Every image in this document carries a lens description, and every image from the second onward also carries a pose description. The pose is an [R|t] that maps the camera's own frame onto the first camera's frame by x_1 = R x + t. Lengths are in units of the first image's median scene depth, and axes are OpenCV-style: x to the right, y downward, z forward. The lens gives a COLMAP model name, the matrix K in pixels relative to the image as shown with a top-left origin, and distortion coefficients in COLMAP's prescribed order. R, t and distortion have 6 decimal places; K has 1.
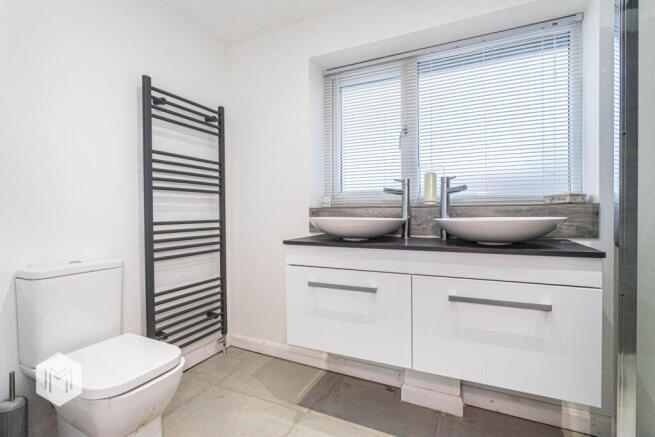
lens RADIAL K [[304.7, 0, 327.5], [0, 304.7, 218.5], [0, 0, 1]] dist [-0.000612, -0.000048]
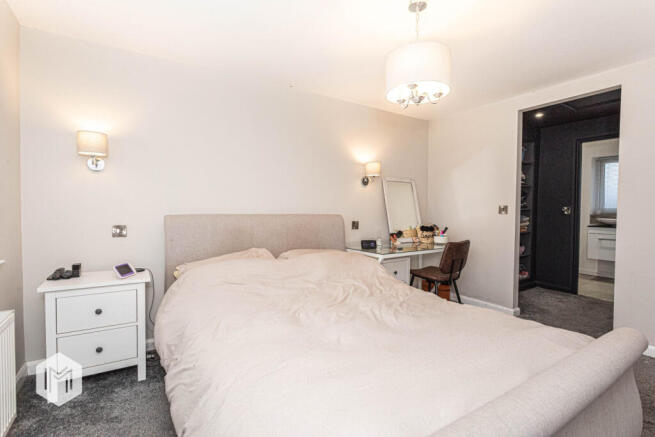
lens RADIAL K [[304.7, 0, 327.5], [0, 304.7, 218.5], [0, 0, 1]] dist [-0.000612, -0.000048]
pose [[0.840597, 0.018264, -0.541352, -0.671122], [-0.016110, 0.999832, 0.008715, 0.012660], [0.541421, 0.001395, 0.840751, -3.033201]]
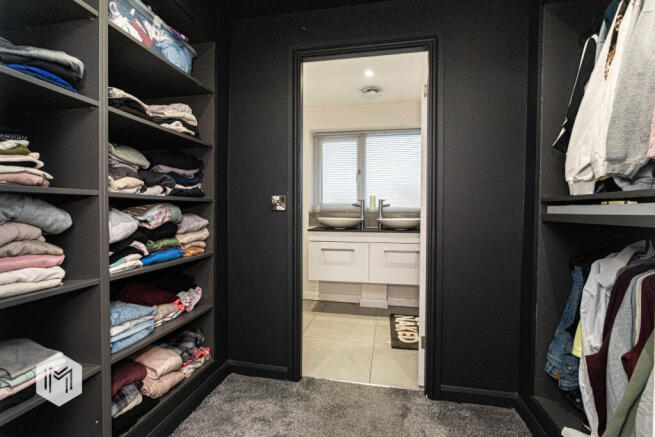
lens RADIAL K [[304.7, 0, 327.5], [0, 304.7, 218.5], [0, 0, 1]] dist [-0.000612, -0.000048]
pose [[0.972703, 0.000211, 0.232052, -0.459644], [-0.001243, 0.999990, 0.004301, -0.009182], [-0.232049, -0.004472, 0.972694, -0.973946]]
